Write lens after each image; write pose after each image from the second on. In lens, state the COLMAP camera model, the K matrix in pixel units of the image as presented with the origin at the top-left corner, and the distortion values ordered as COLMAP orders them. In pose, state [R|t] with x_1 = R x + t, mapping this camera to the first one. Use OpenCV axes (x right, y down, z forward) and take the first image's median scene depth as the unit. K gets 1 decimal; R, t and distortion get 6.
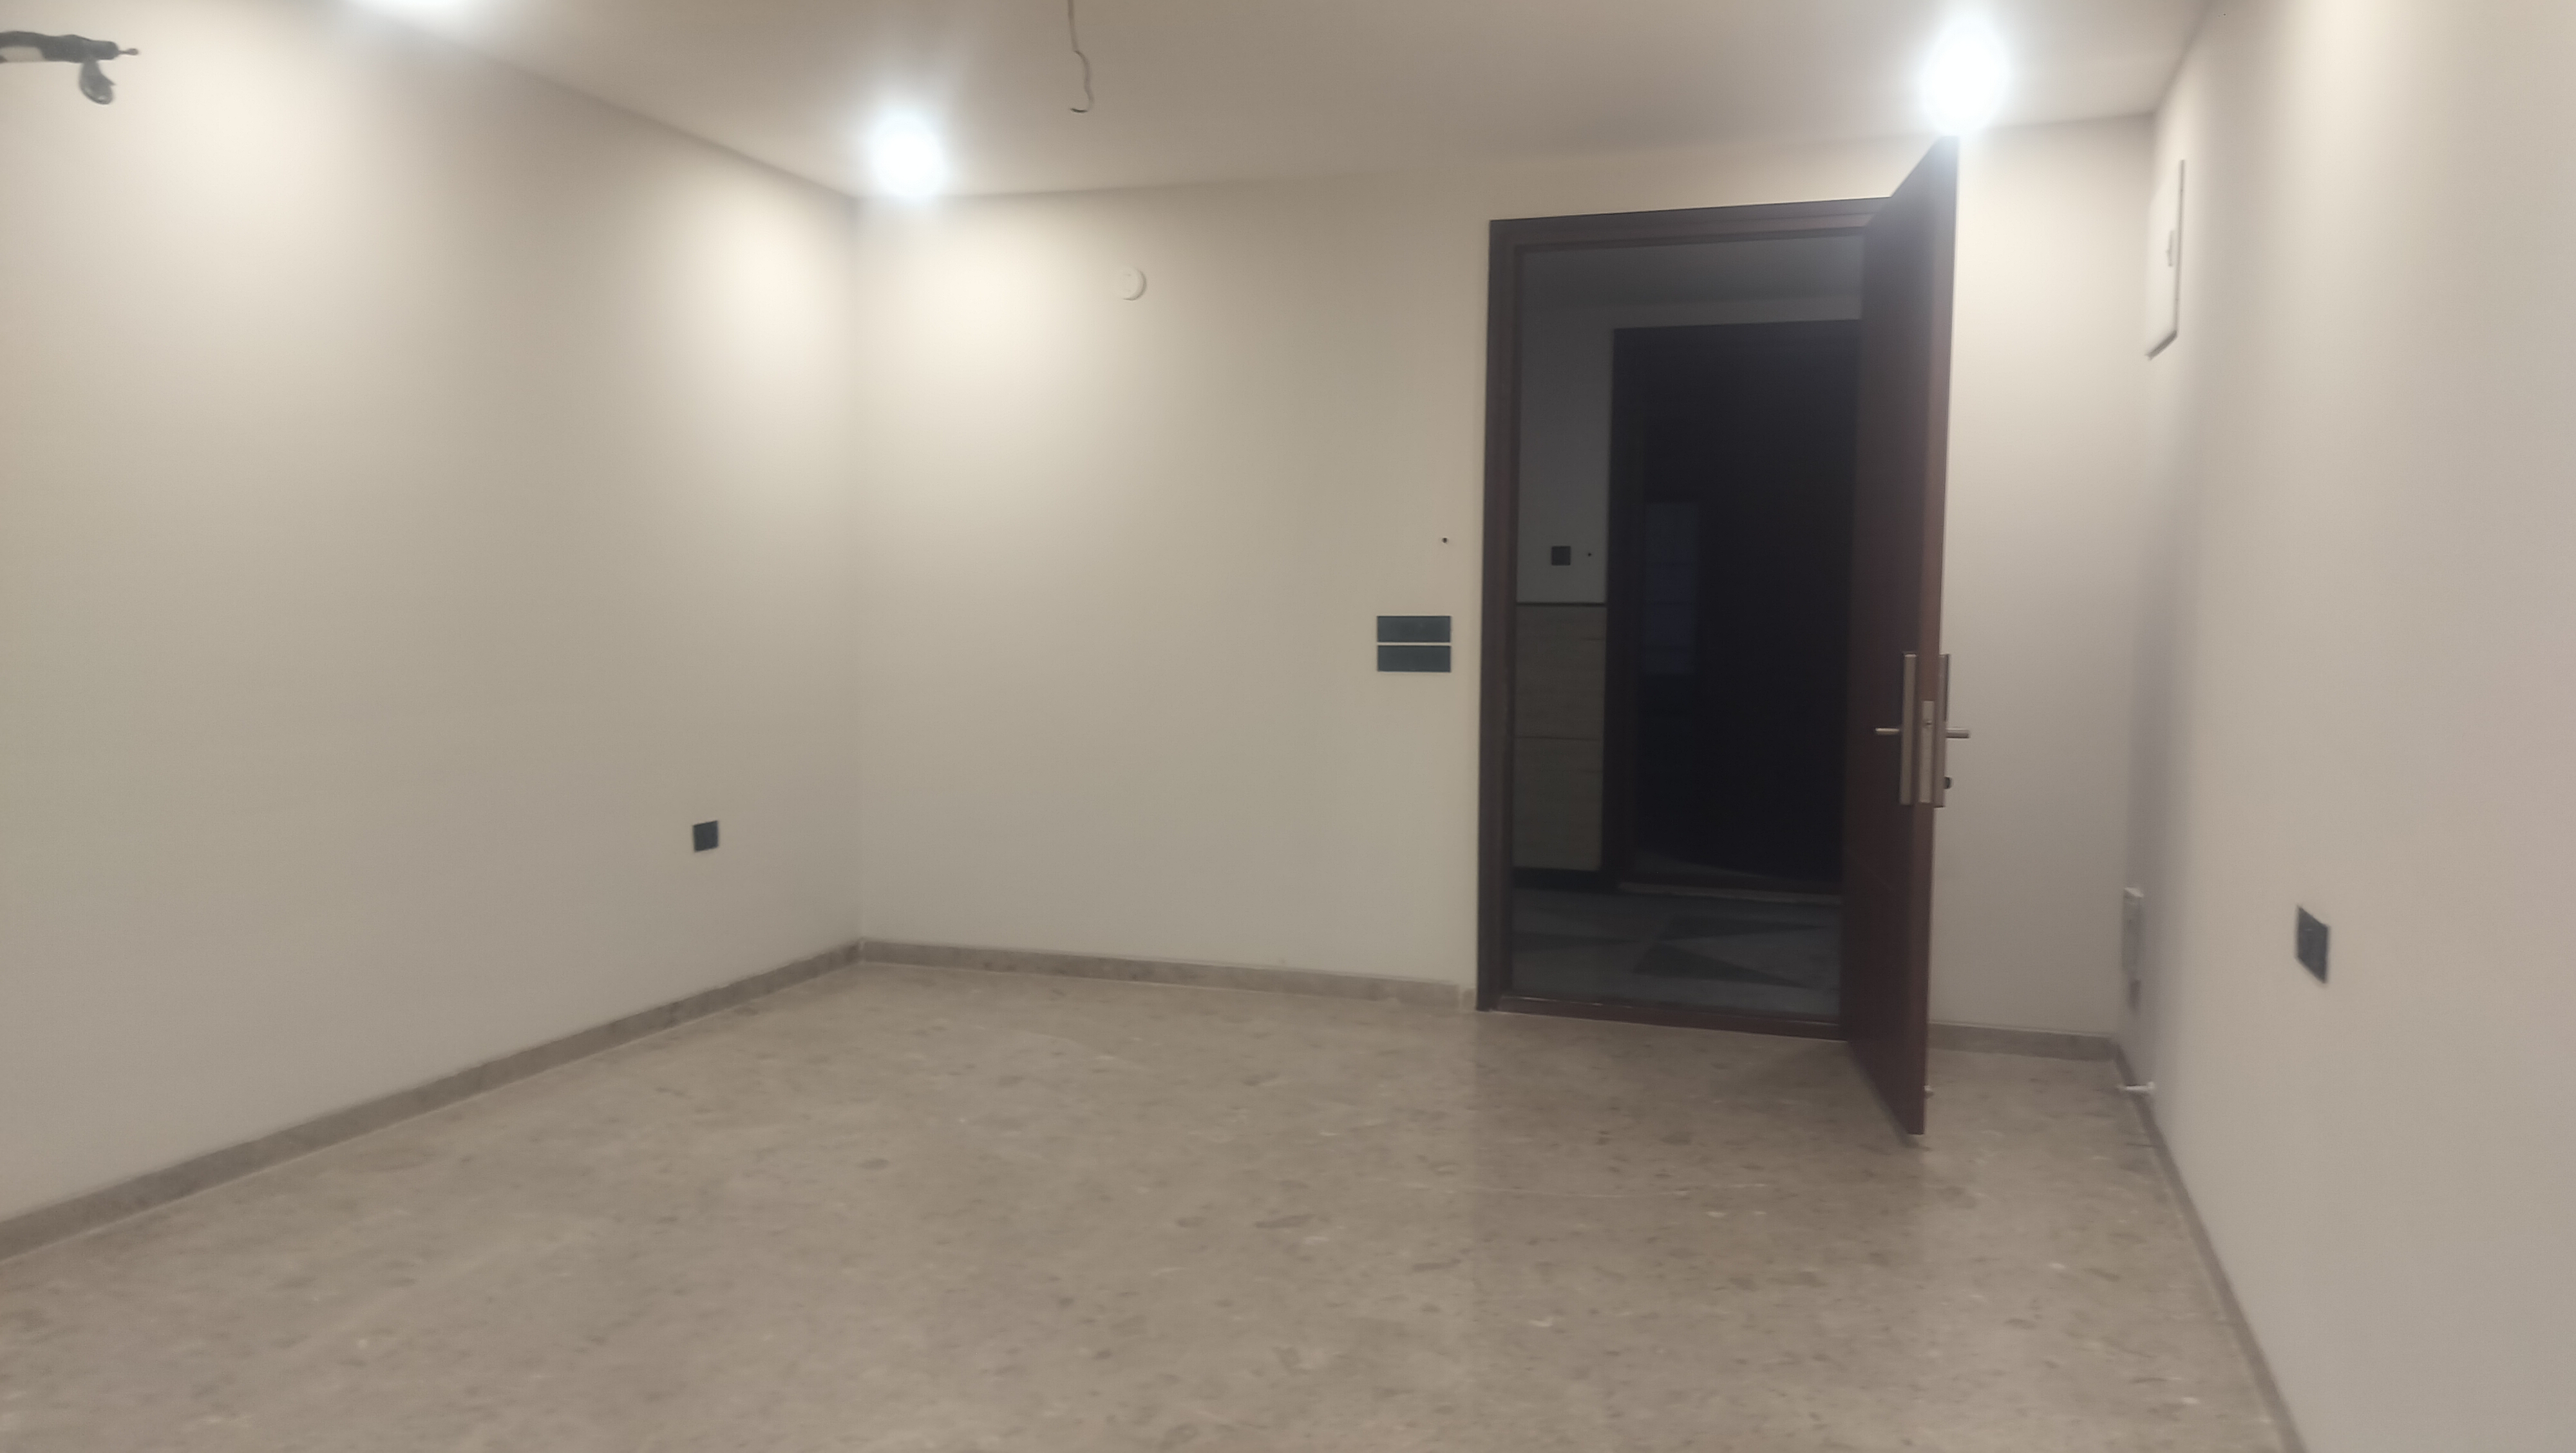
lens RADIAL K [[1809.2, 0, 1321.3], [0, 1809.2, 712.2], [0, 0, 1]] dist [0.069565, -0.072274]
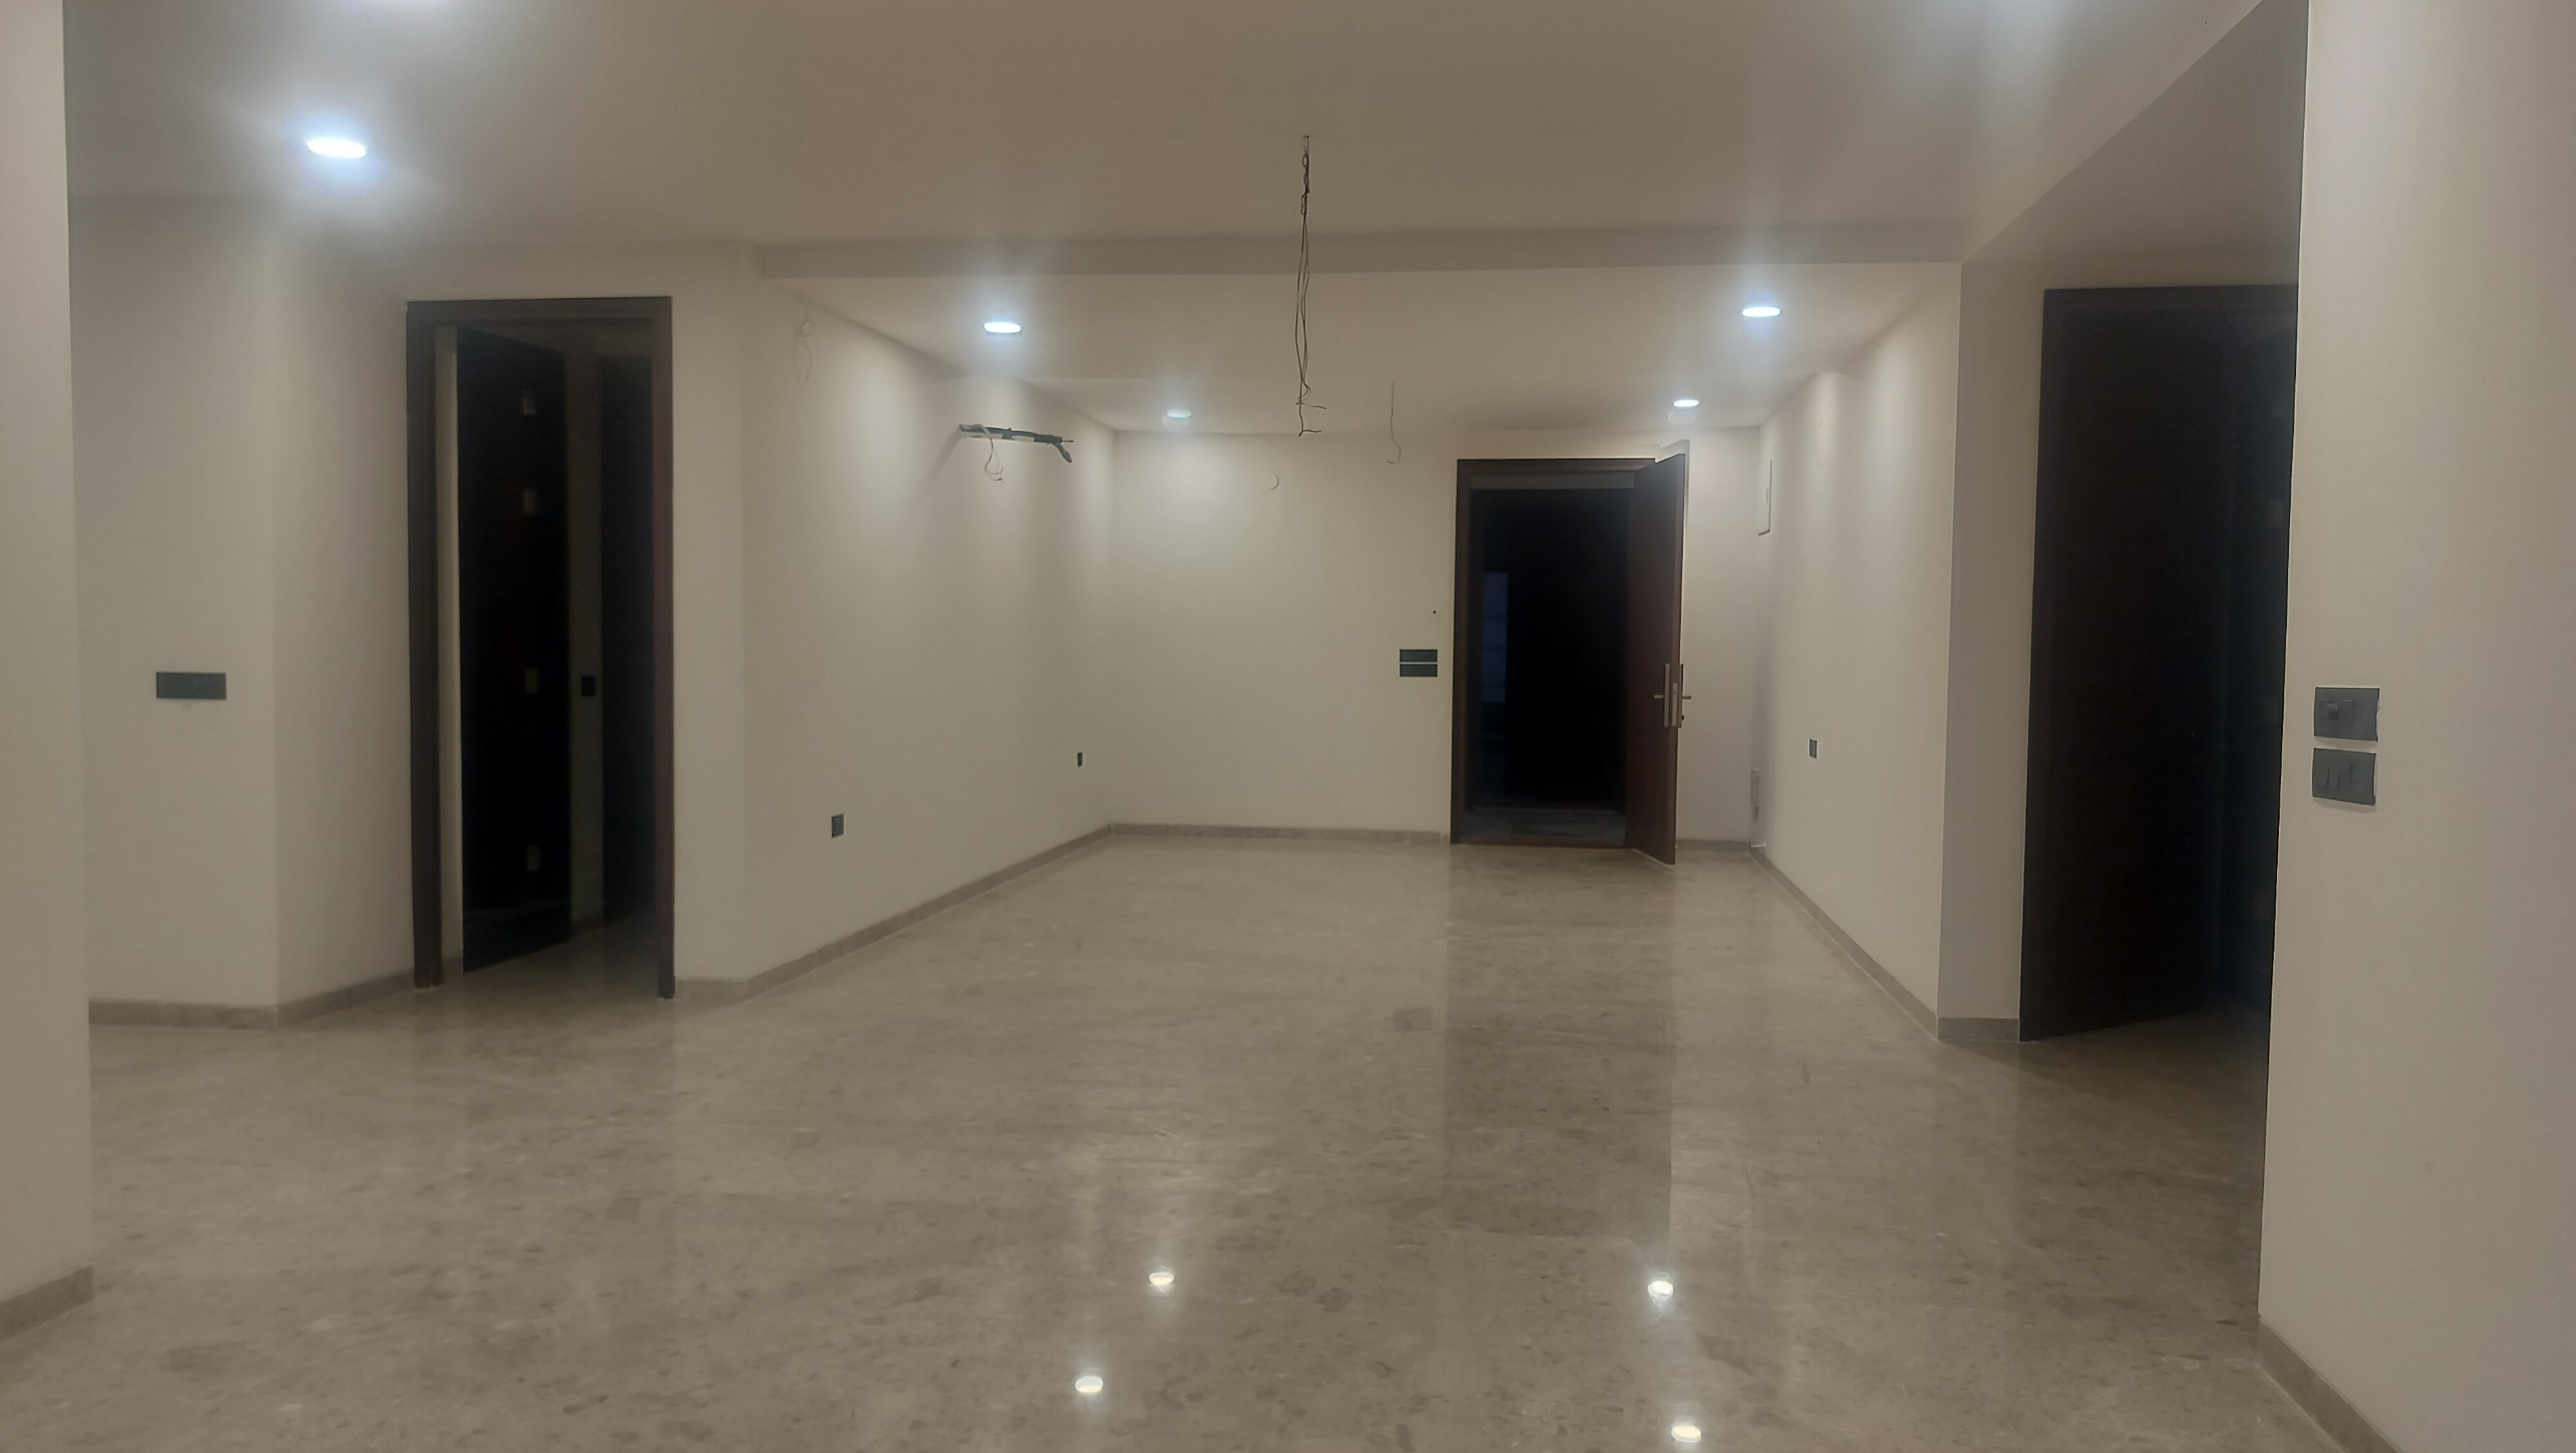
lens RADIAL K [[1809.2, 0, 1278.2], [0, 1809.2, 725.8], [0, 0, 1]] dist [0.069565, -0.072274]
pose [[0.984539, -0.005562, 0.175077, -0.464010], [0.008721, 0.999813, -0.017278, 0.066725], [-0.174948, 0.018537, 0.984403, -0.974258]]
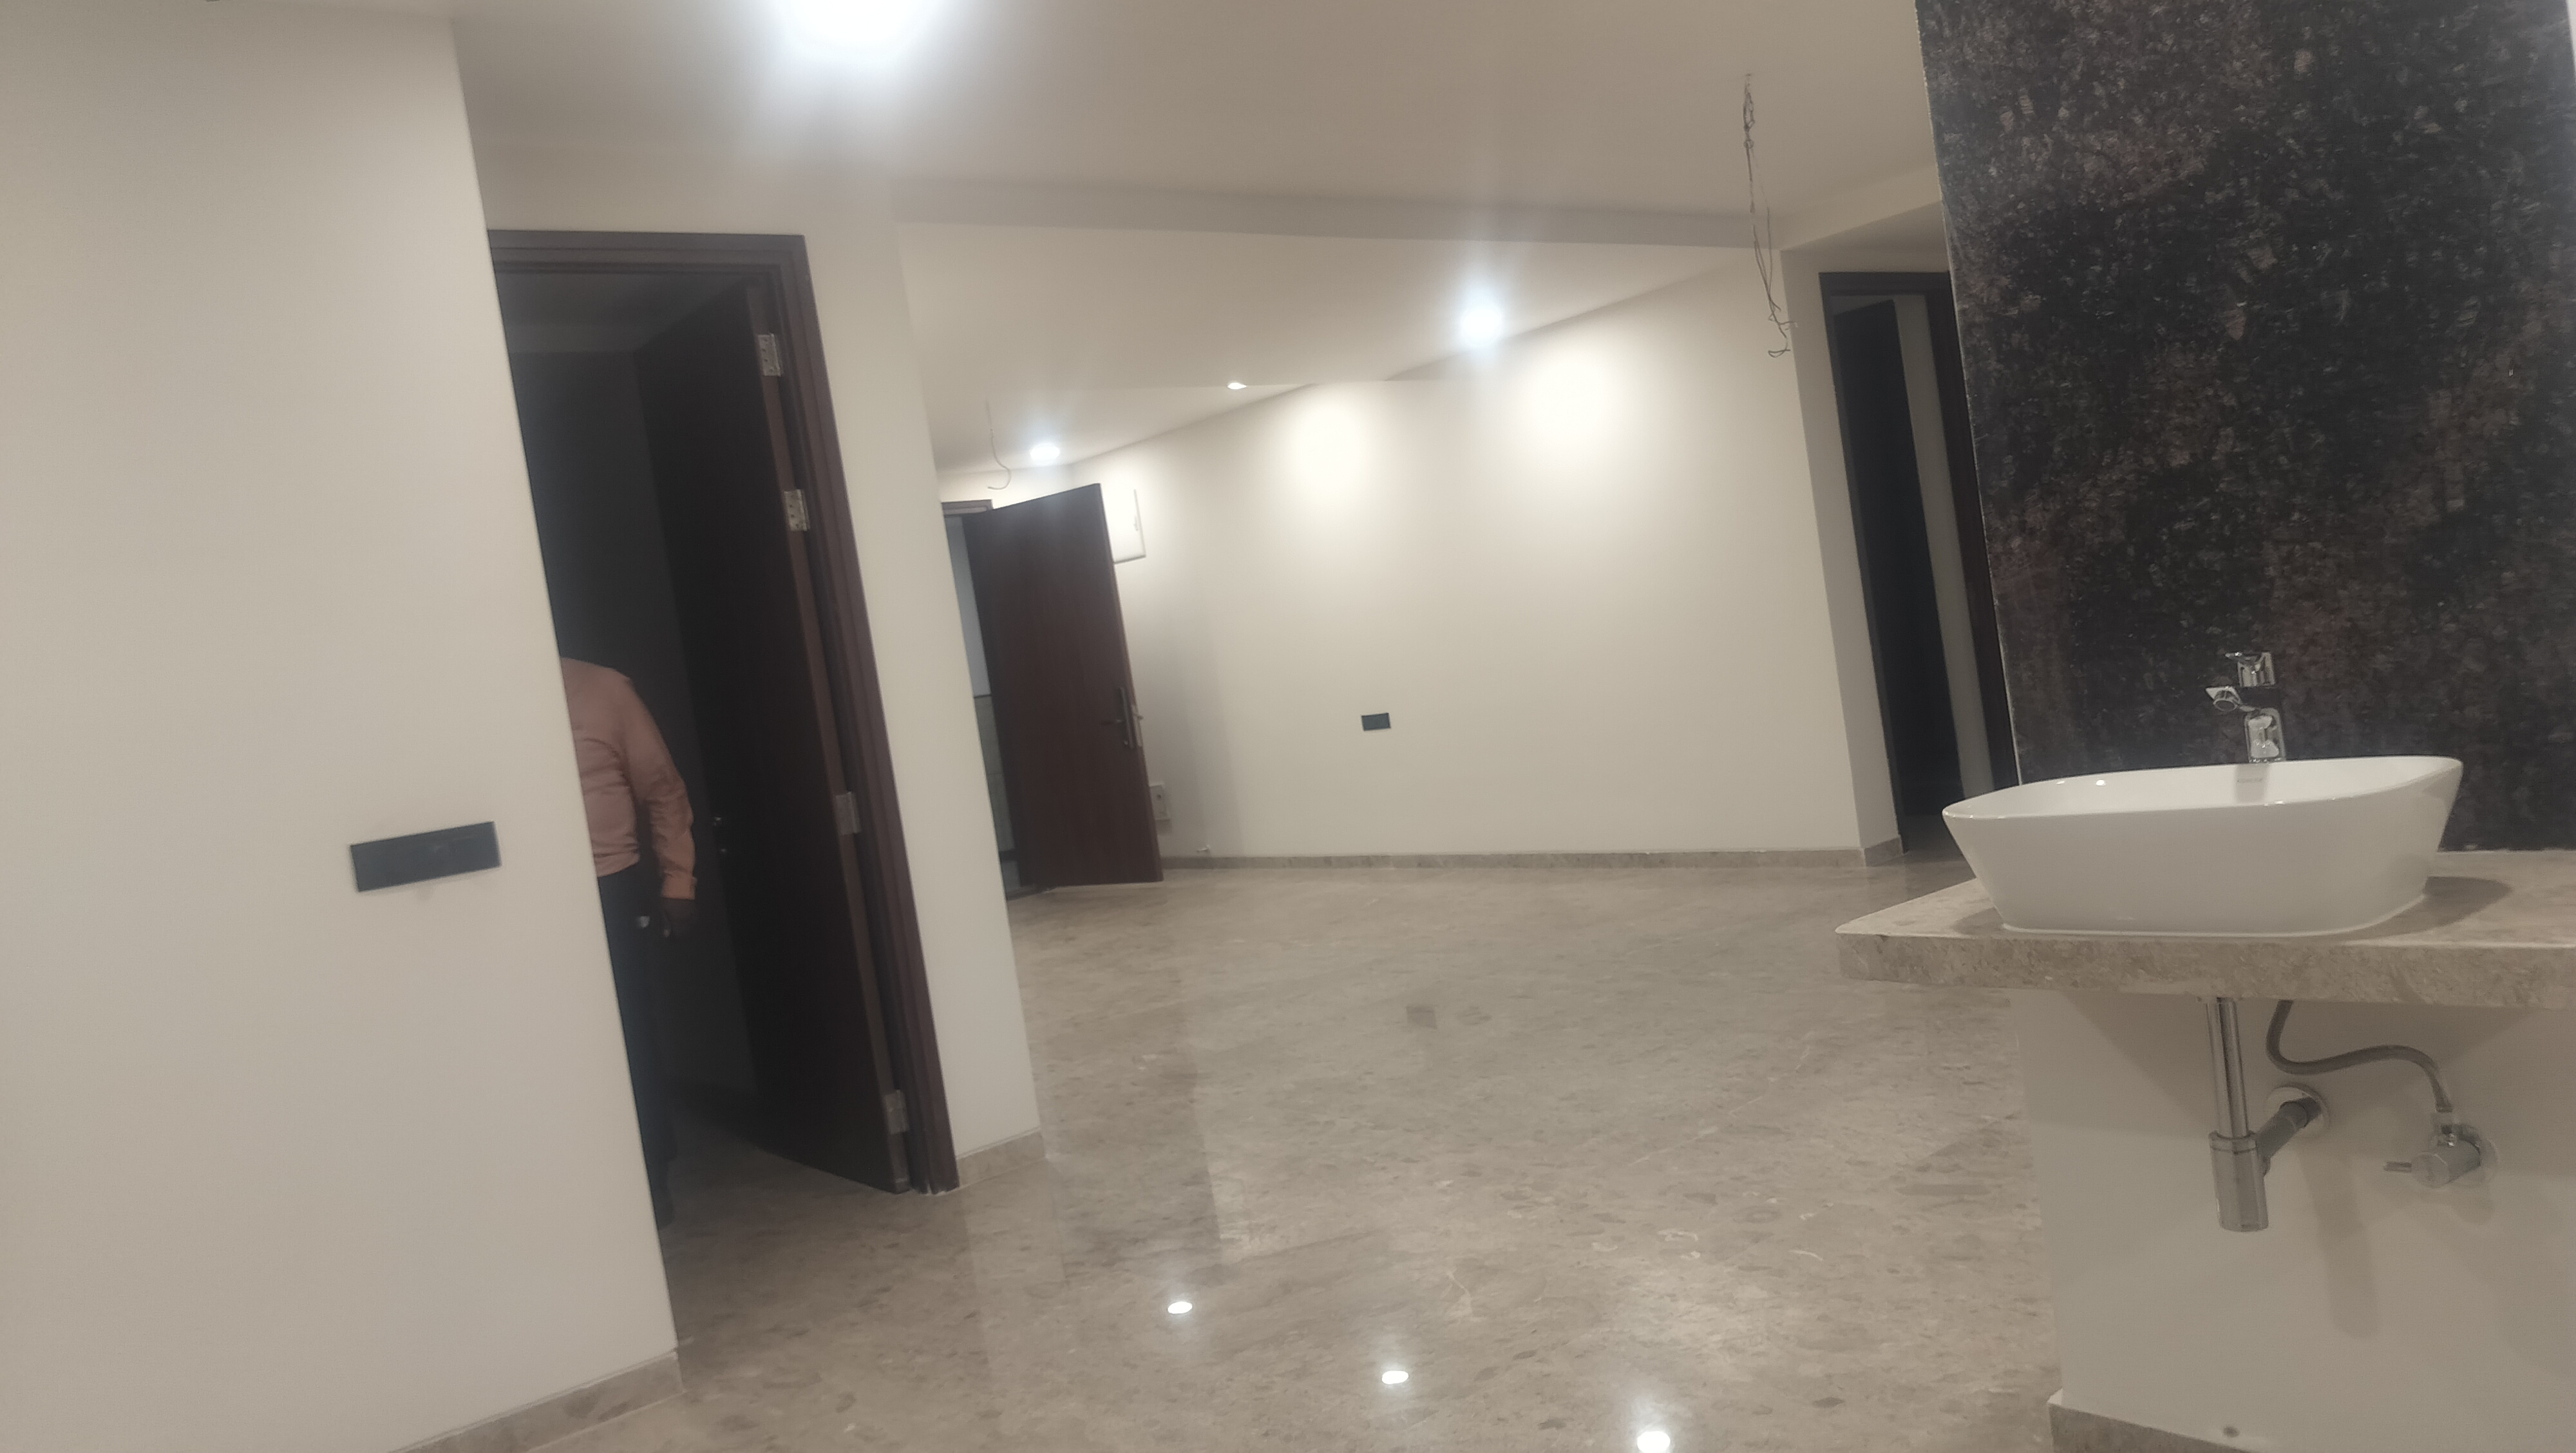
lens RADIAL K [[1809.2, 0, 1288.7], [0, 1809.2, 734.8], [0, 0, 1]] dist [0.069565, -0.072274]
pose [[0.541339, -0.129546, 0.830765, -1.221867], [0.213083, 0.976941, 0.013492, 0.033701], [-0.813356, 0.169718, 0.556460, -0.399522]]
